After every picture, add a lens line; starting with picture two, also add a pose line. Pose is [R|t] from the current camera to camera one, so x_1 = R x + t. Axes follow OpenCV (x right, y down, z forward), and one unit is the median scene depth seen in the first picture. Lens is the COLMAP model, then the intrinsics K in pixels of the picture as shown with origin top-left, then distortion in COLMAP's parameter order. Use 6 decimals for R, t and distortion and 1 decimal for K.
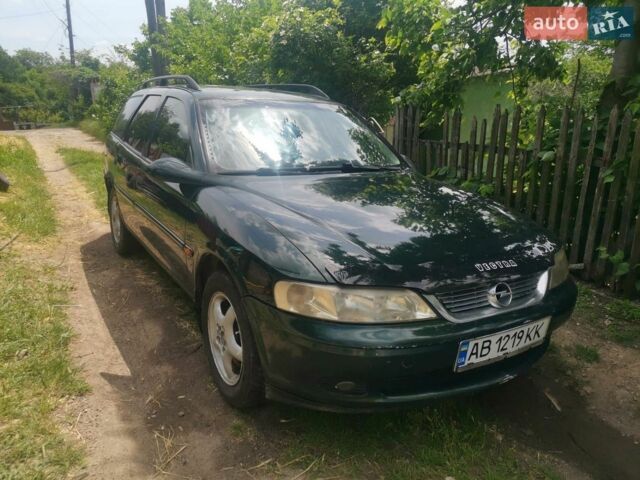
lens RADIAL K [[528.7, 0, 321.0], [0, 528.7, 241.8], [0, 0, 1]] dist [0.026572, -0.029530]
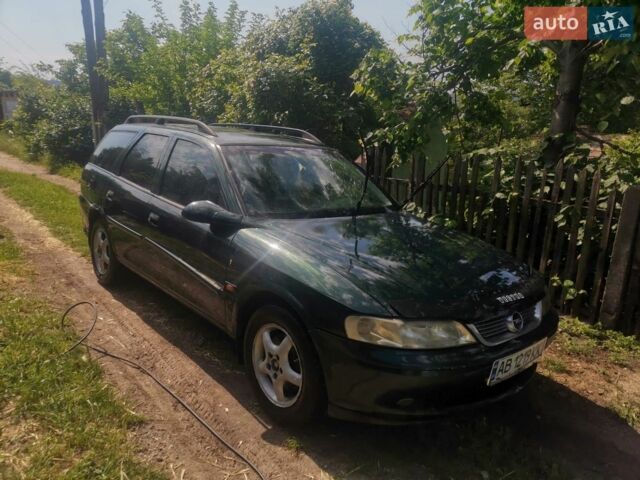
lens RADIAL K [[528.7, 0, 316.6], [0, 528.7, 240.2], [0, 0, 1]] dist [0.026572, -0.029530]
pose [[0.984874, -0.001991, 0.173260, -0.336010], [0.008133, 0.999363, -0.034744, -0.051256], [-0.173081, 0.035627, 0.984263, -0.151198]]
